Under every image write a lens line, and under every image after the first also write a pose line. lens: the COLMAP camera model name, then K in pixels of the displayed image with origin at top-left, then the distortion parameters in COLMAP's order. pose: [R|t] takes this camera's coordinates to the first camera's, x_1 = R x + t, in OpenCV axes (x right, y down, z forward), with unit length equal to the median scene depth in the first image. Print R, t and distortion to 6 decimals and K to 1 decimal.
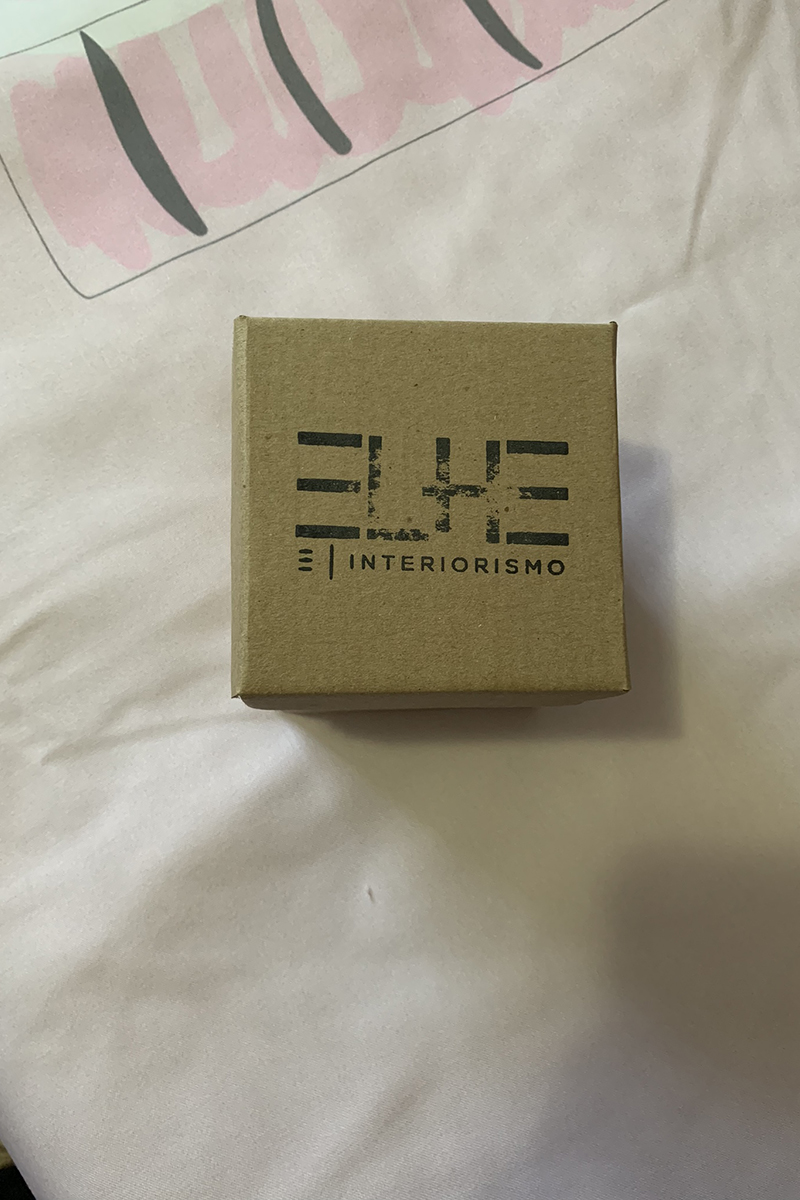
lens RADIAL K [[919.6, 0, 402.9], [0, 919.6, 593.7], [0, 0, 1]] dist [0.053263, -0.069524]
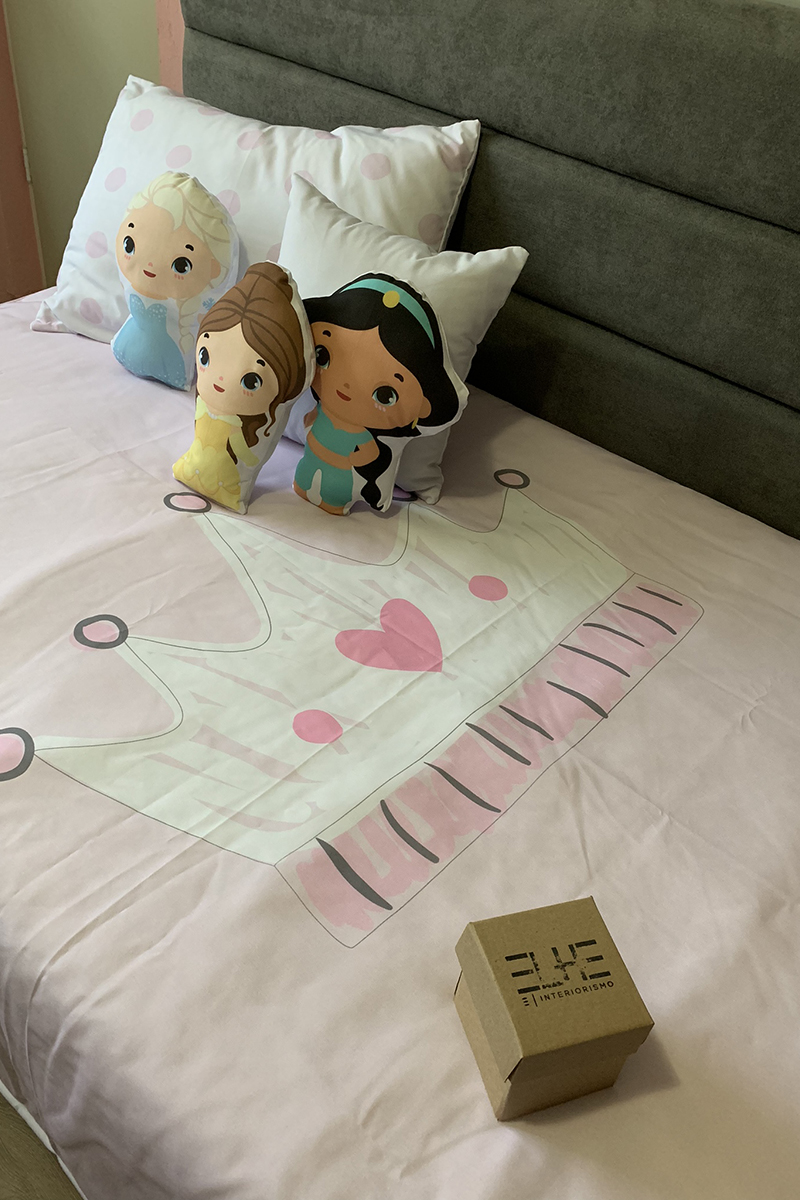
lens RADIAL K [[919.6, 0, 398.9], [0, 919.6, 597.3], [0, 0, 1]] dist [0.053263, -0.069524]
pose [[0.960948, -0.141341, 0.237911, -0.685693], [0.261467, 0.745306, -0.613314, 0.472857], [-0.090630, 0.651568, 0.753156, -1.300972]]
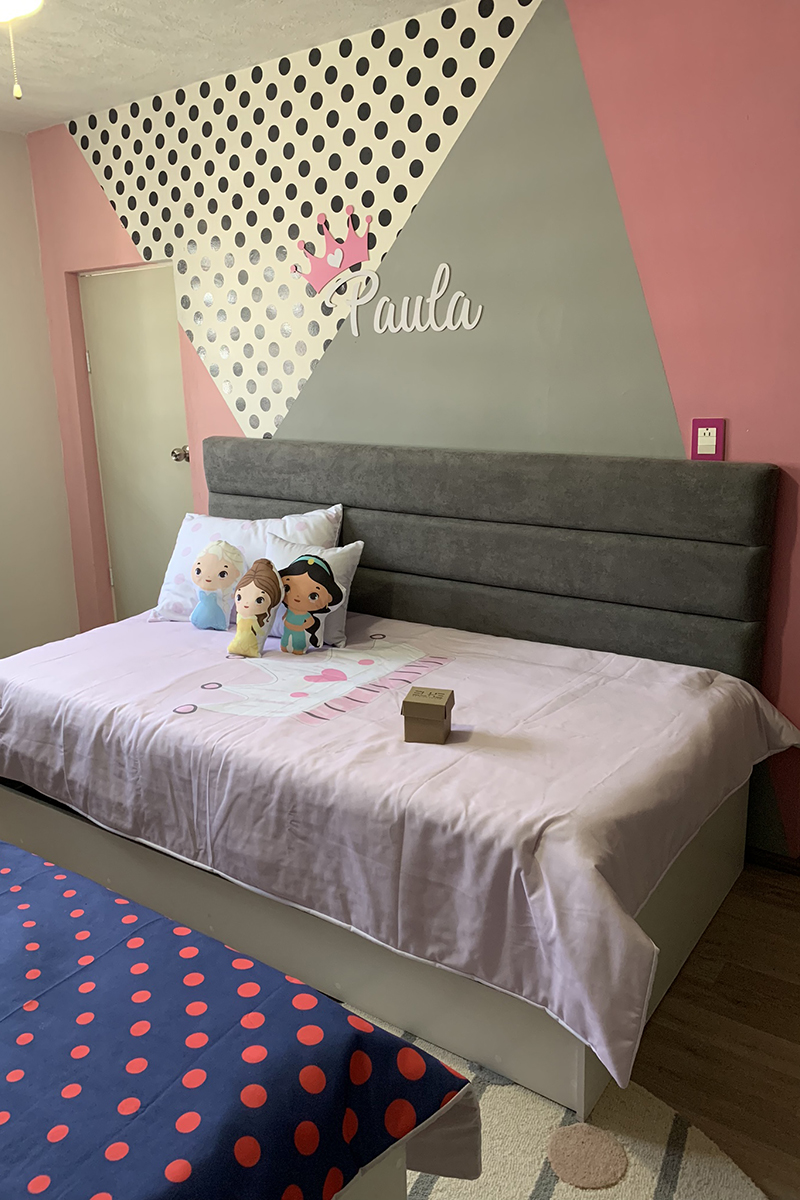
lens RADIAL K [[919.6, 0, 407.8], [0, 919.6, 611.0], [0, 0, 1]] dist [0.053263, -0.069524]
pose [[0.925378, -0.169594, 0.338988, -1.967162], [0.378687, 0.374740, -0.846266, 5.592679], [0.016490, 0.911487, 0.410999, -2.627290]]
